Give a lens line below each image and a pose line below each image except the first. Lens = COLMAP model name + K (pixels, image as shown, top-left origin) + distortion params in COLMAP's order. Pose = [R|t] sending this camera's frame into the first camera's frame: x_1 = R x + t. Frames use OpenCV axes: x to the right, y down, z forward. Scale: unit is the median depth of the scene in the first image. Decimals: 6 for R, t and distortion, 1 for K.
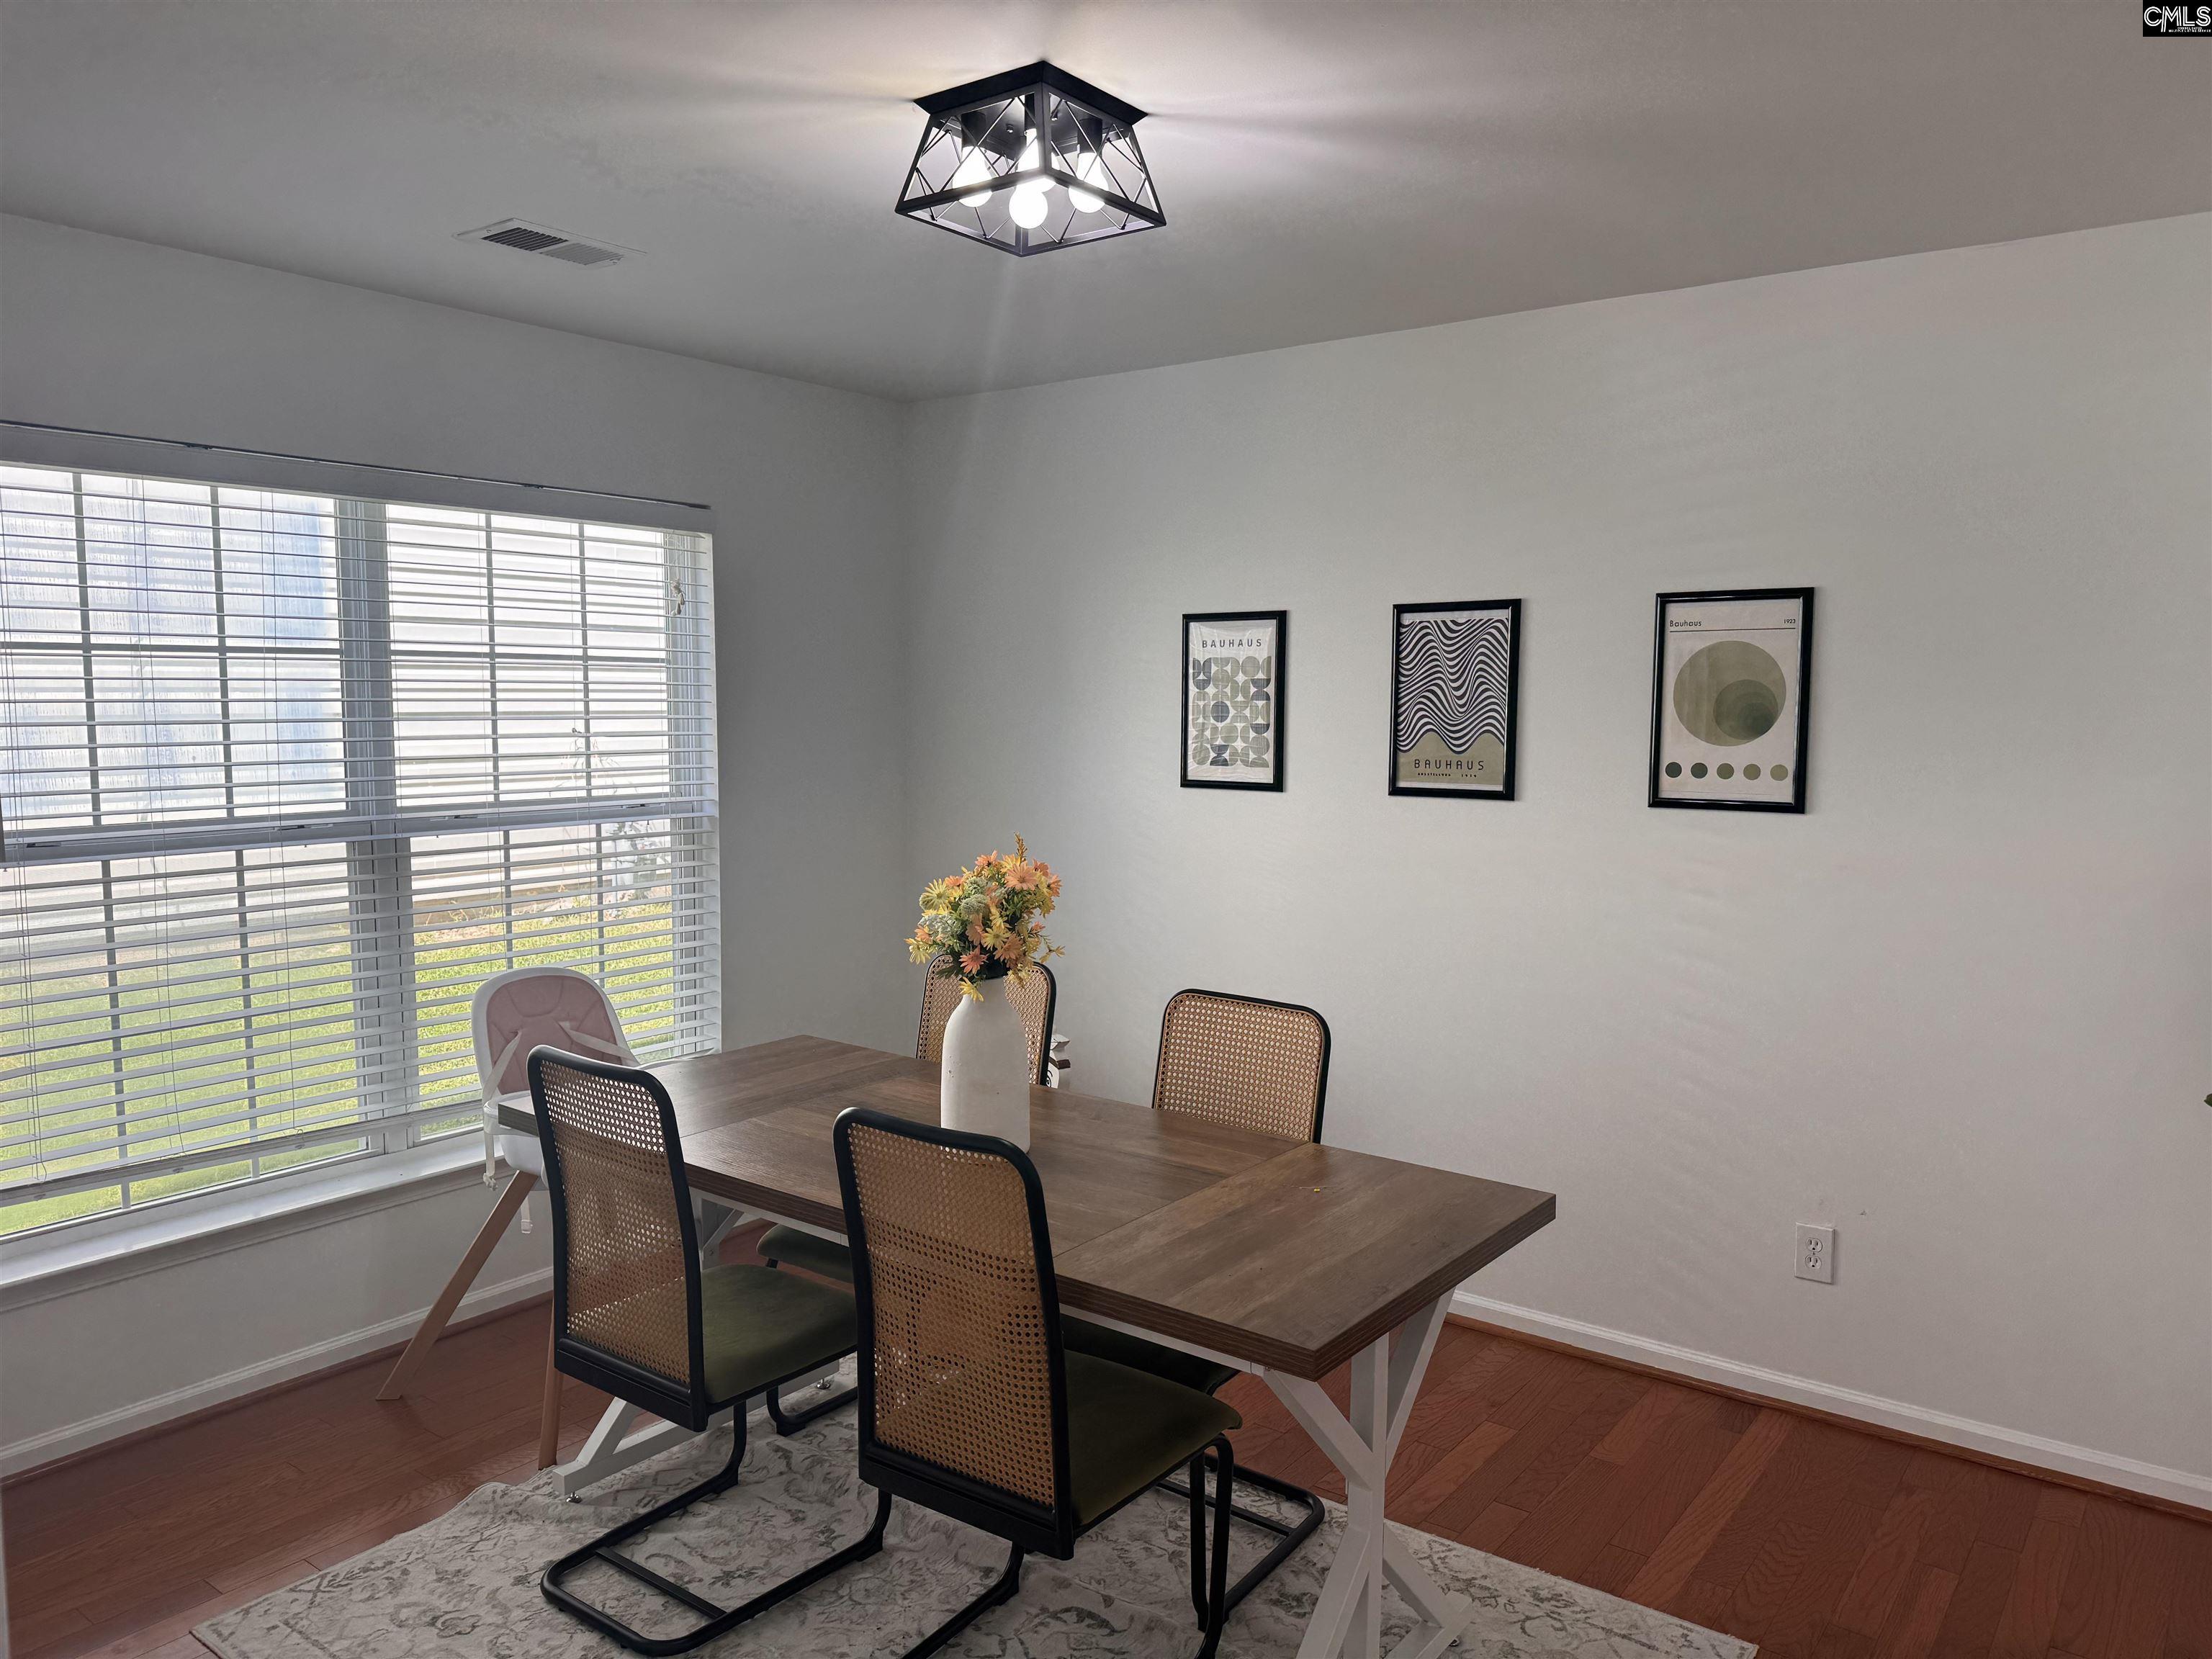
lens RADIAL K [[1542.1, 0, 1111.1], [0, 1542.1, 828.6], [0, 0, 1]] dist [0.066860, -0.102456]
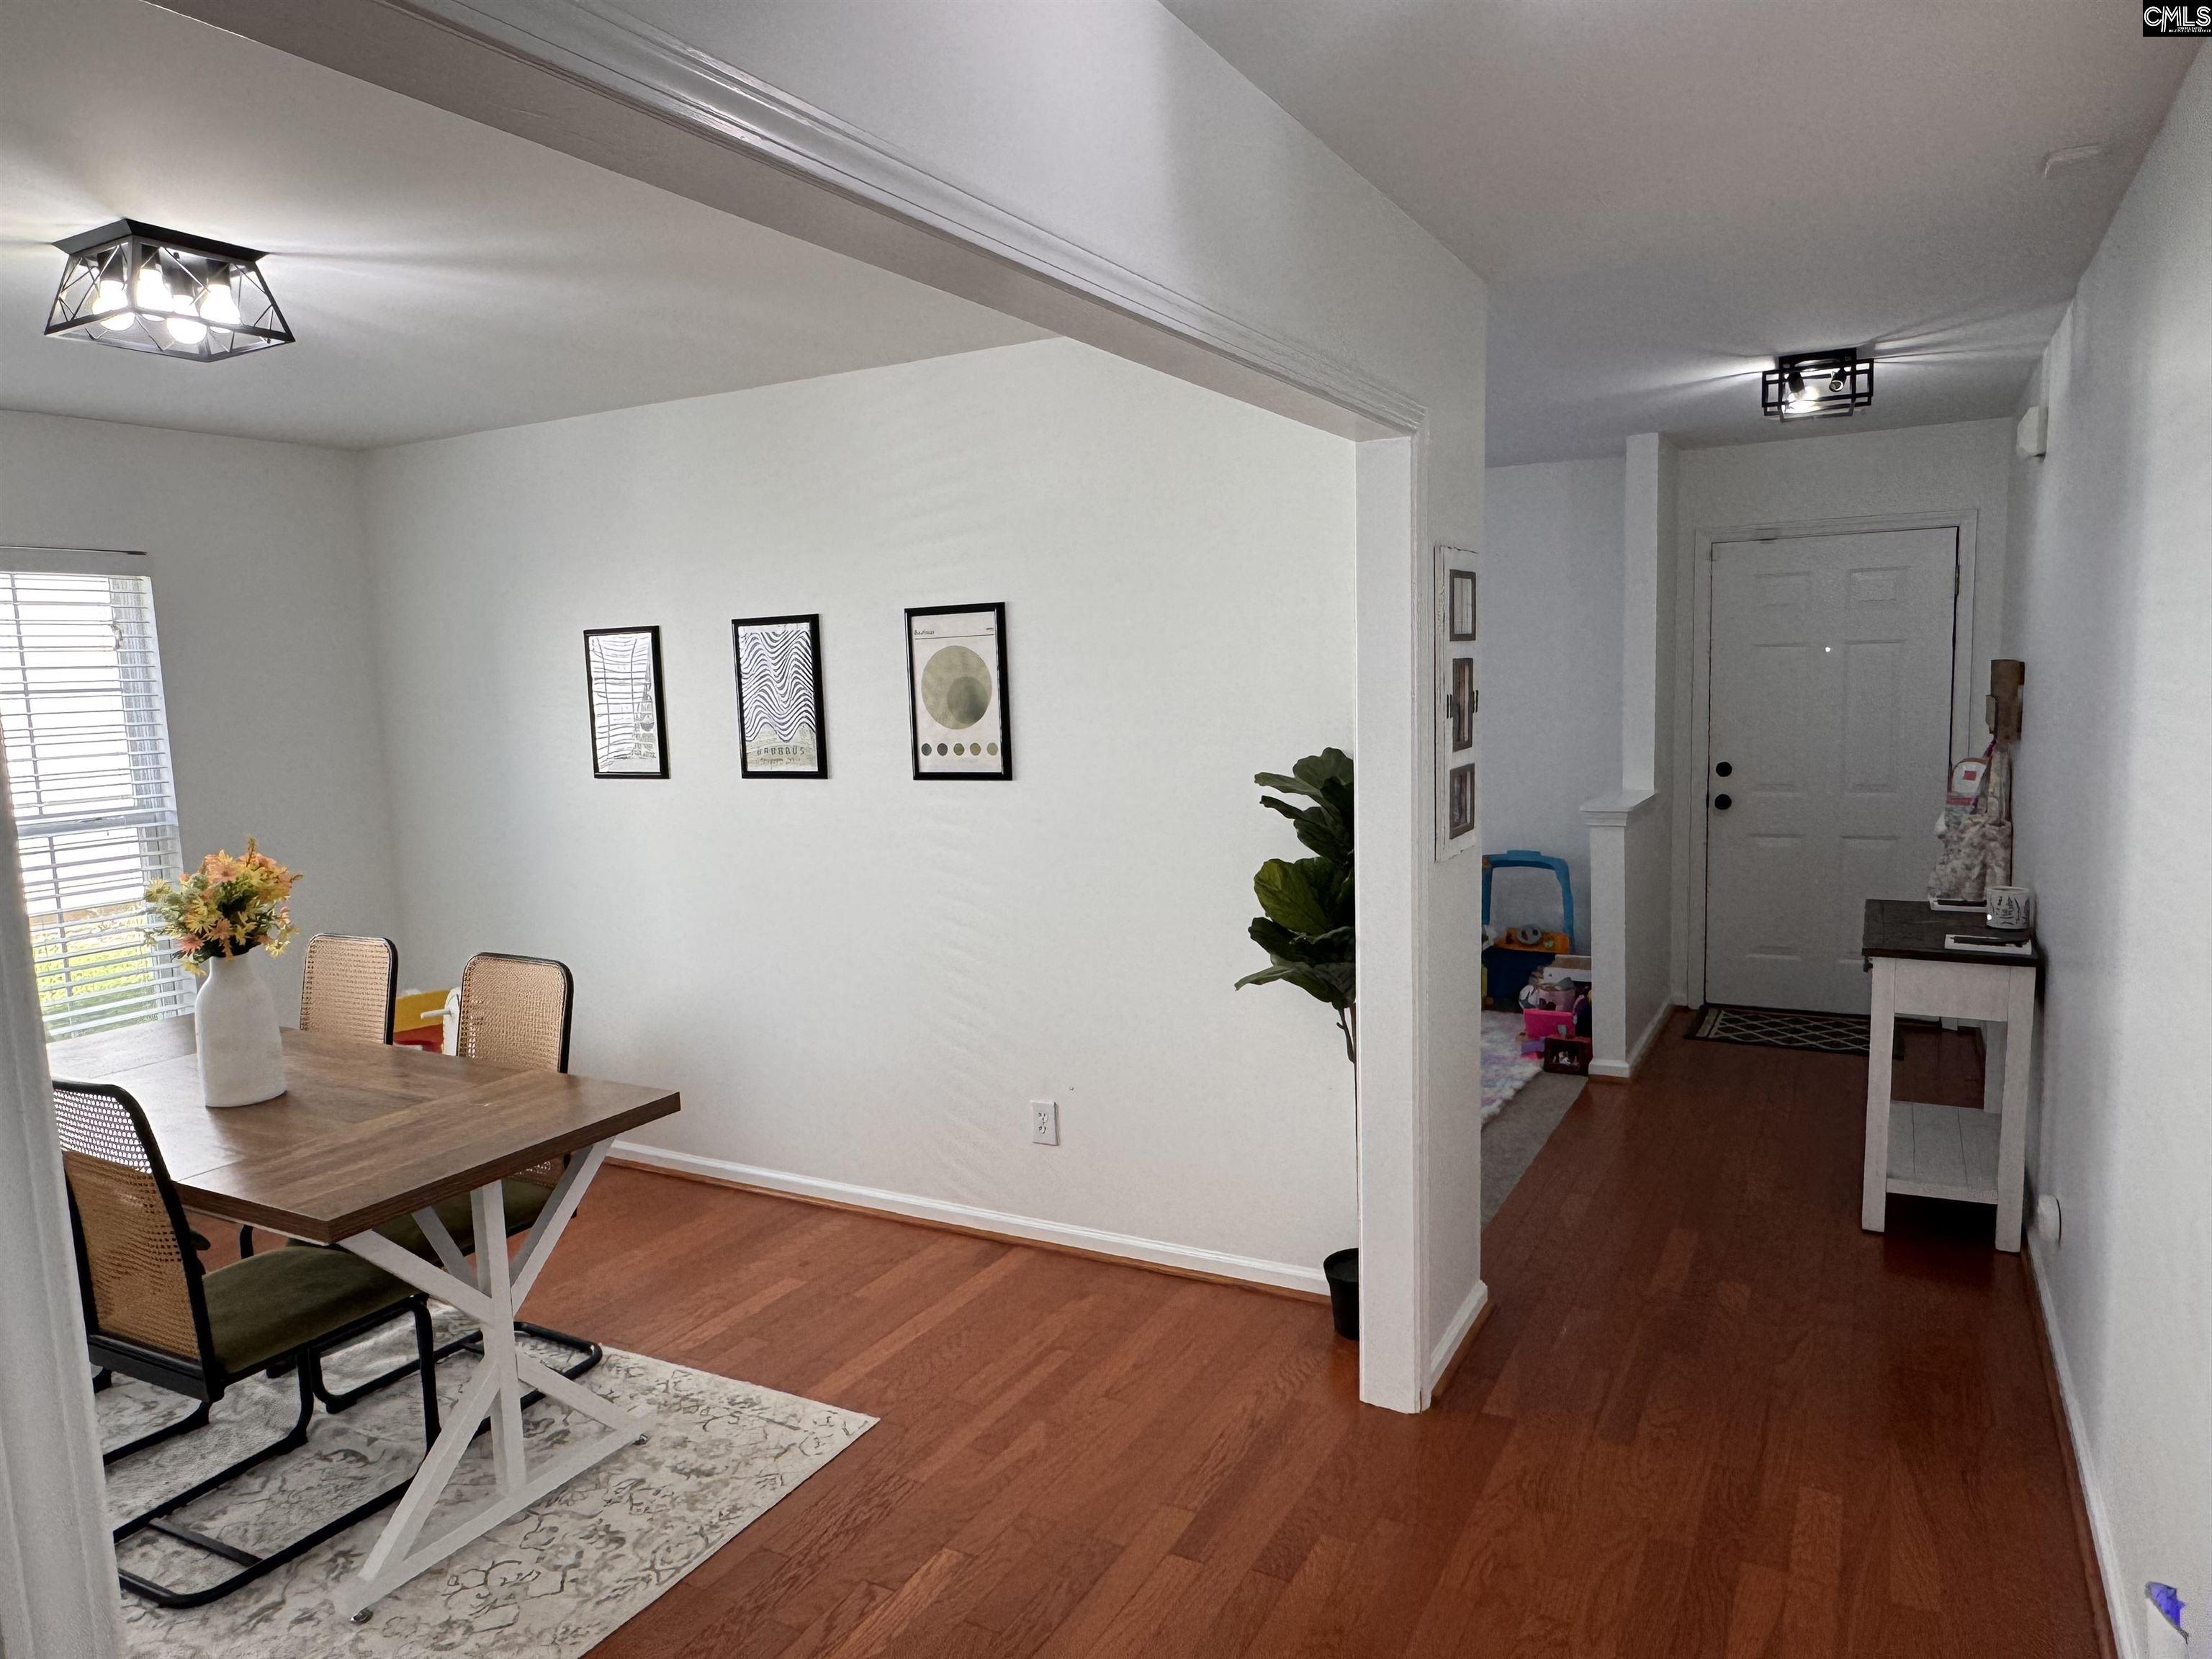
lens RADIAL K [[1410.8, 0, 1118.2], [0, 1410.8, 834.8], [0, 0, 1]] dist [-0.018199, 0.009238]
pose [[0.988587, -0.055318, 0.140125, 0.356588], [0.051119, 0.998134, 0.033392, 0.000649], [-0.141710, -0.025847, 0.989571, -0.147278]]
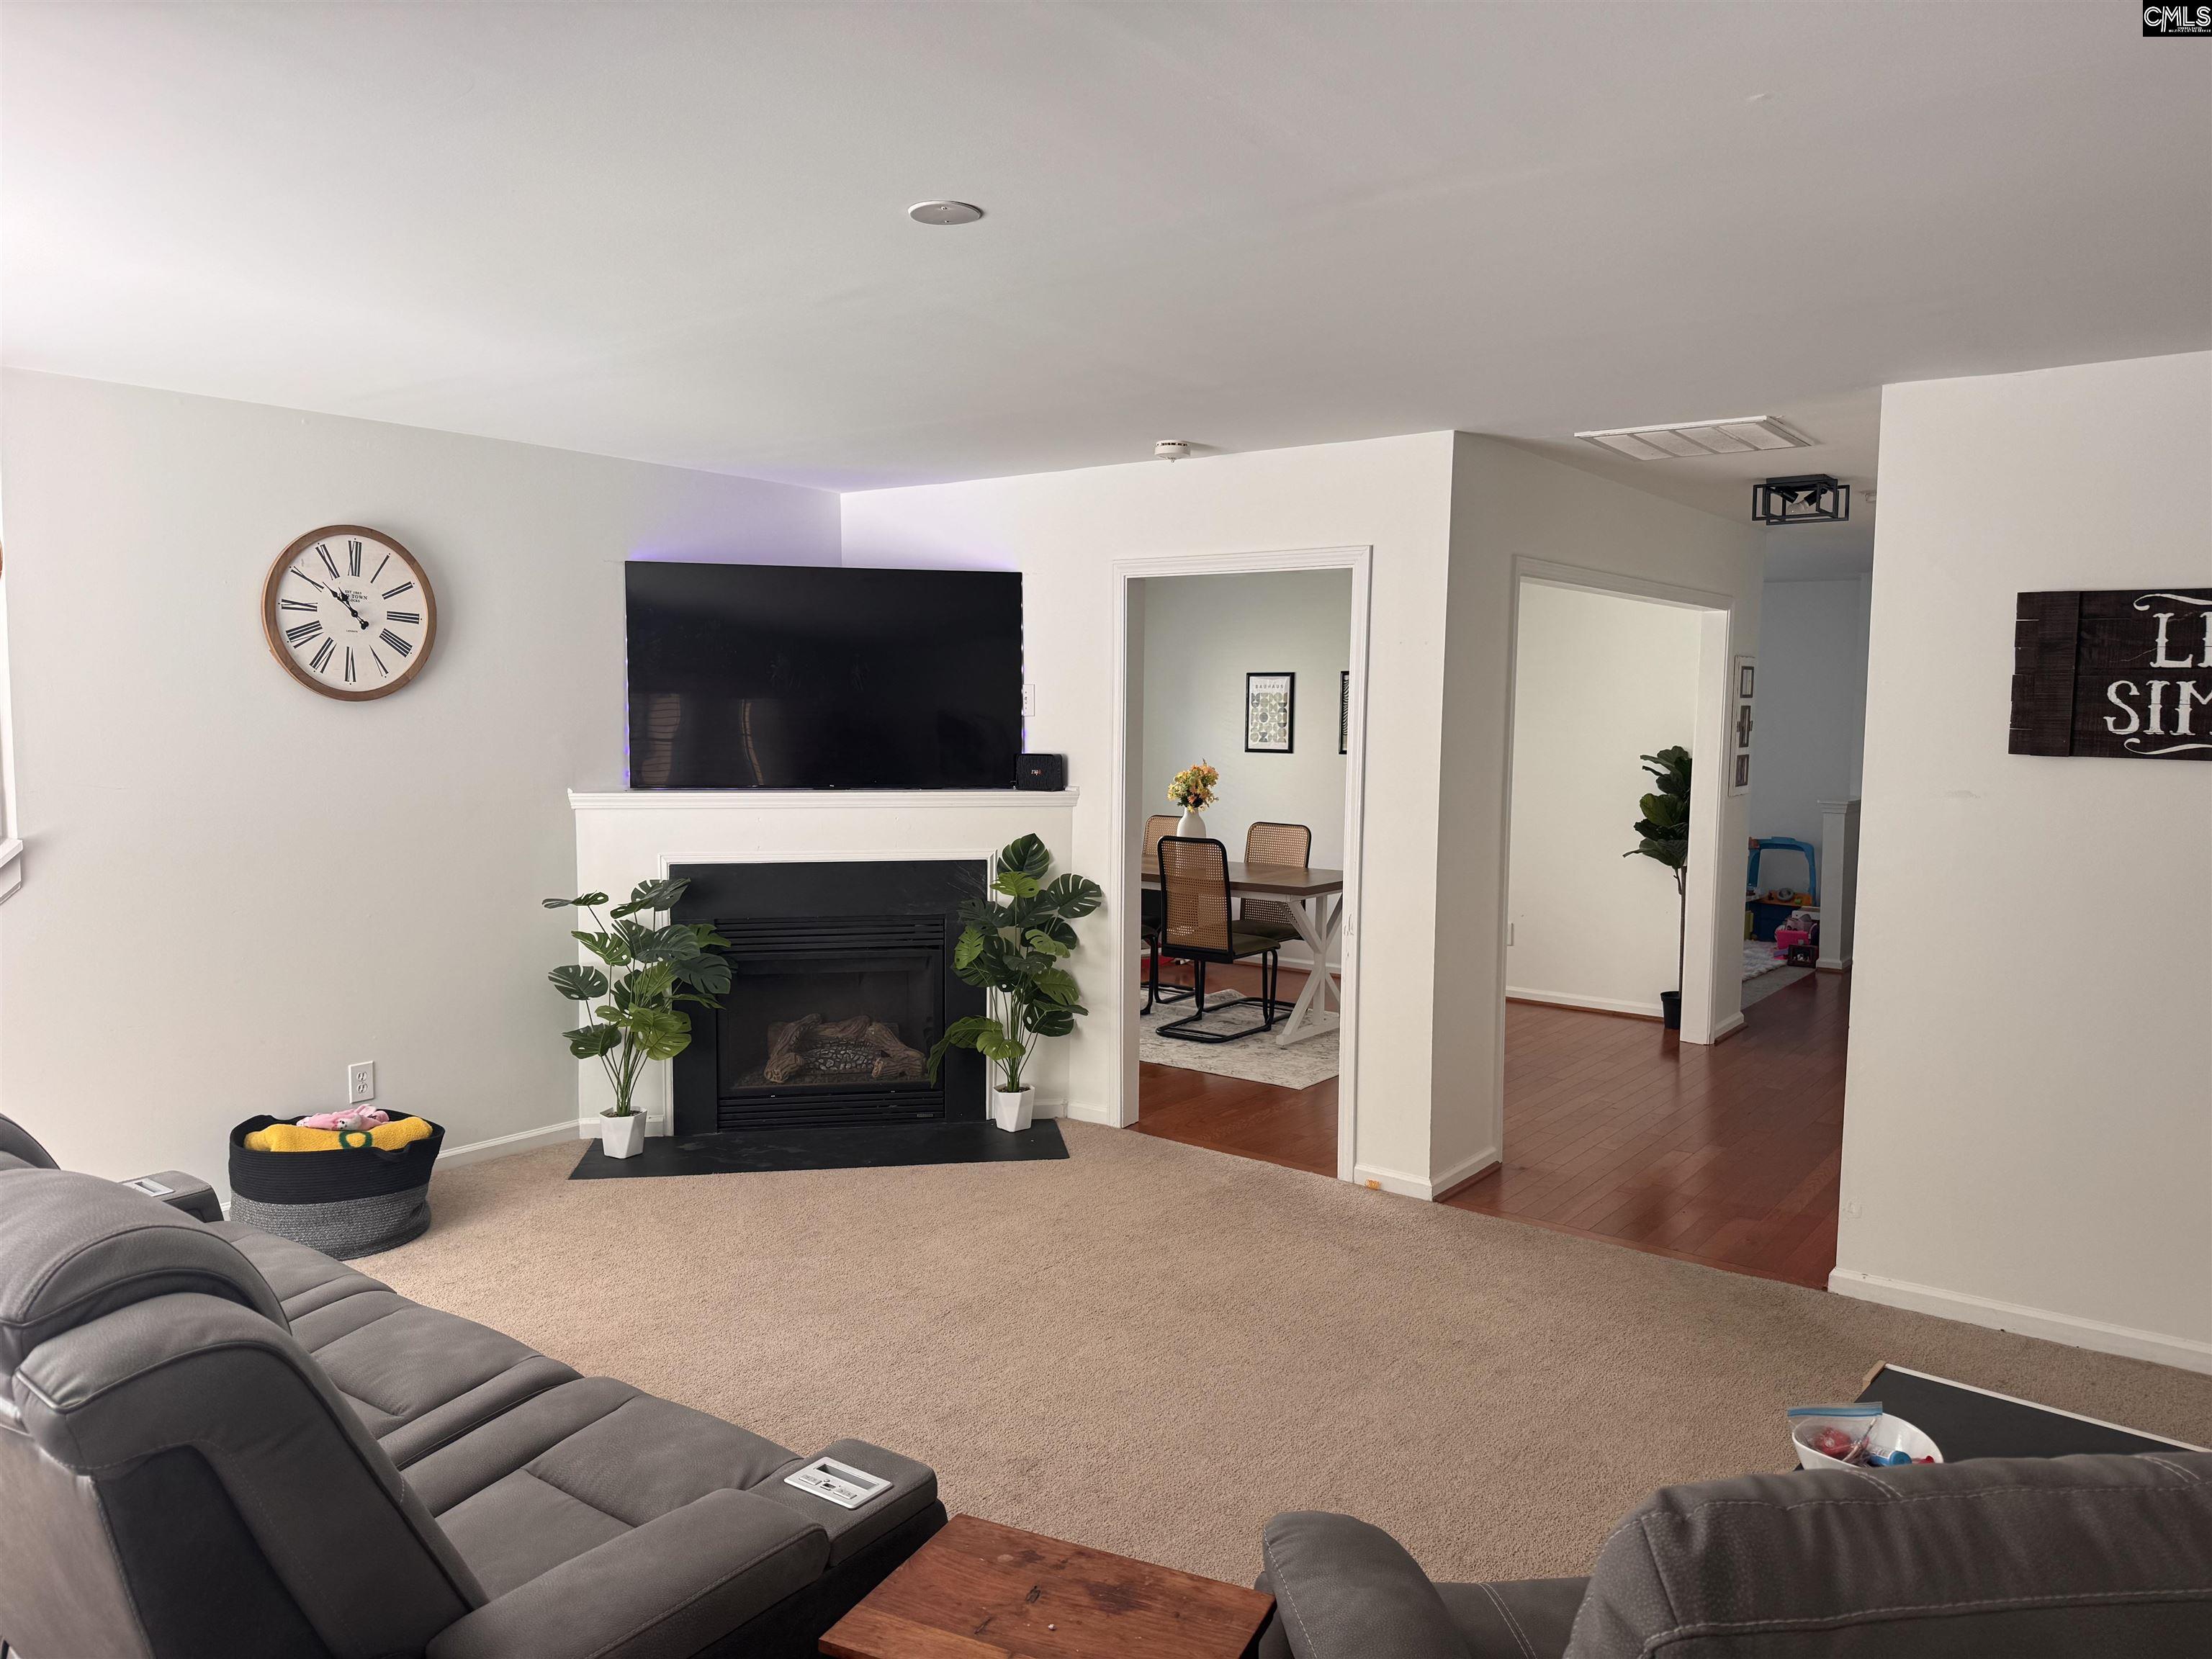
lens RADIAL K [[1542.1, 0, 1103.8], [0, 1542.1, 831.9], [0, 0, 1]] dist [0.066860, -0.102456]
pose [[0.999983, 0.003349, -0.004693, -0.178282], [-0.003369, 0.999985, -0.004278, 0.118534], [0.004679, 0.004294, 0.999980, -1.458245]]
